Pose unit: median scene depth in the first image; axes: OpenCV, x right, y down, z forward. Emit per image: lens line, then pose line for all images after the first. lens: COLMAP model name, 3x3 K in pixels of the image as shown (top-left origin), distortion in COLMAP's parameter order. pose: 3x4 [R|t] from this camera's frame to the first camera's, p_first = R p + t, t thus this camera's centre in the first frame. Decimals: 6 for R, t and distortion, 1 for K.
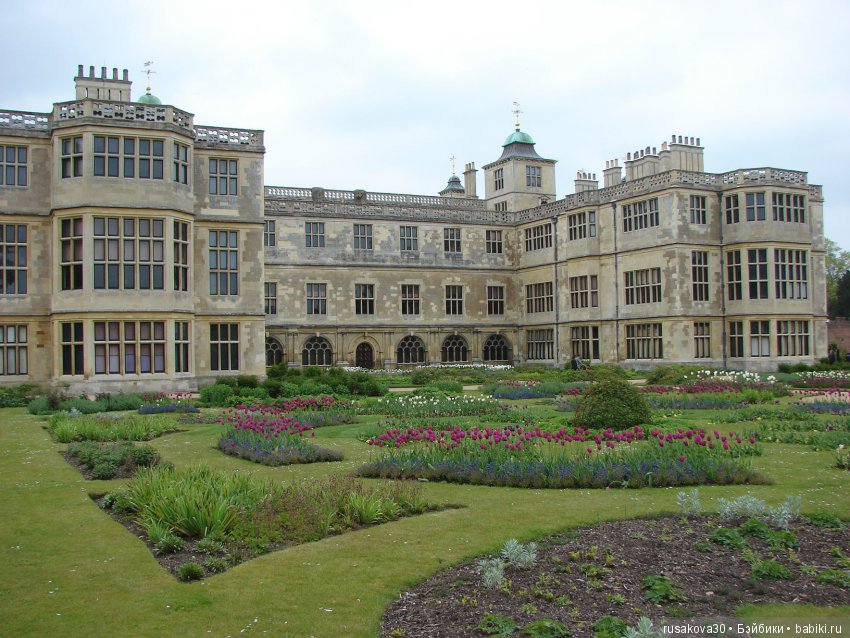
lens RADIAL K [[937.9, 0, 425.0], [0, 937.9, 319.0], [0, 0, 1]] dist [-0.234241, 0.339886]
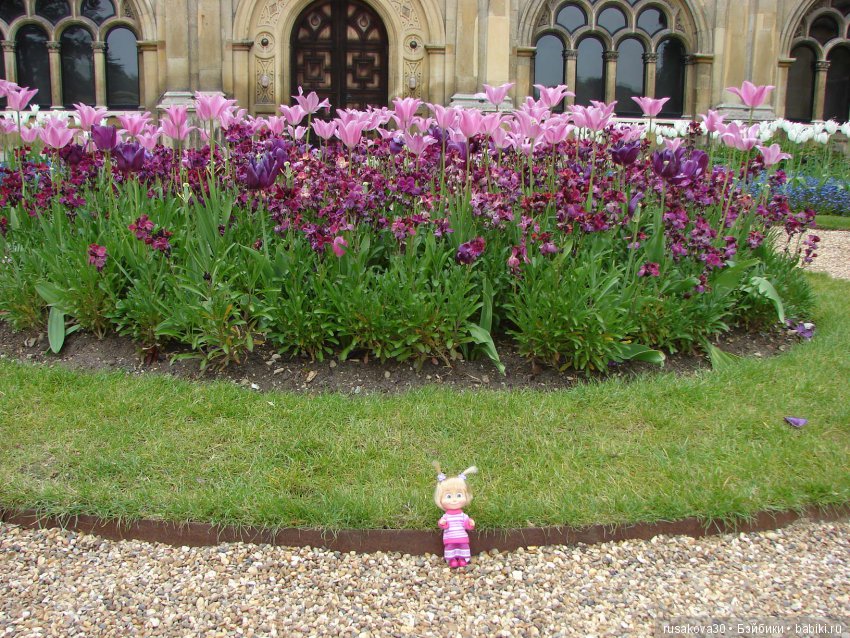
lens RADIAL K [[937.9, 0, 425.0], [0, 937.9, 319.0], [0, 0, 1]] dist [-0.234241, 0.339886]
pose [[0.940781, 0.099802, -0.323992, 0.013067], [-0.023783, 0.972760, 0.230590, 0.044061], [0.338180, -0.209230, 0.917528, 0.808286]]
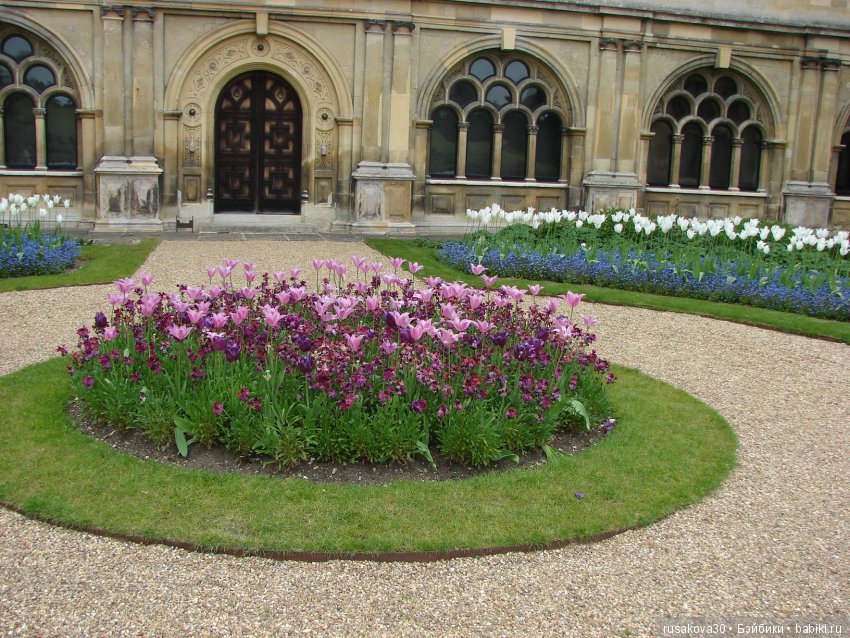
lens RADIAL K [[937.9, 0, 425.0], [0, 937.9, 319.0], [0, 0, 1]] dist [-0.234241, 0.339886]
pose [[0.972840, 0.096370, -0.210462, 0.016117], [-0.050293, 0.975494, 0.214203, 0.032716], [0.225947, -0.197801, 0.953846, 0.785836]]
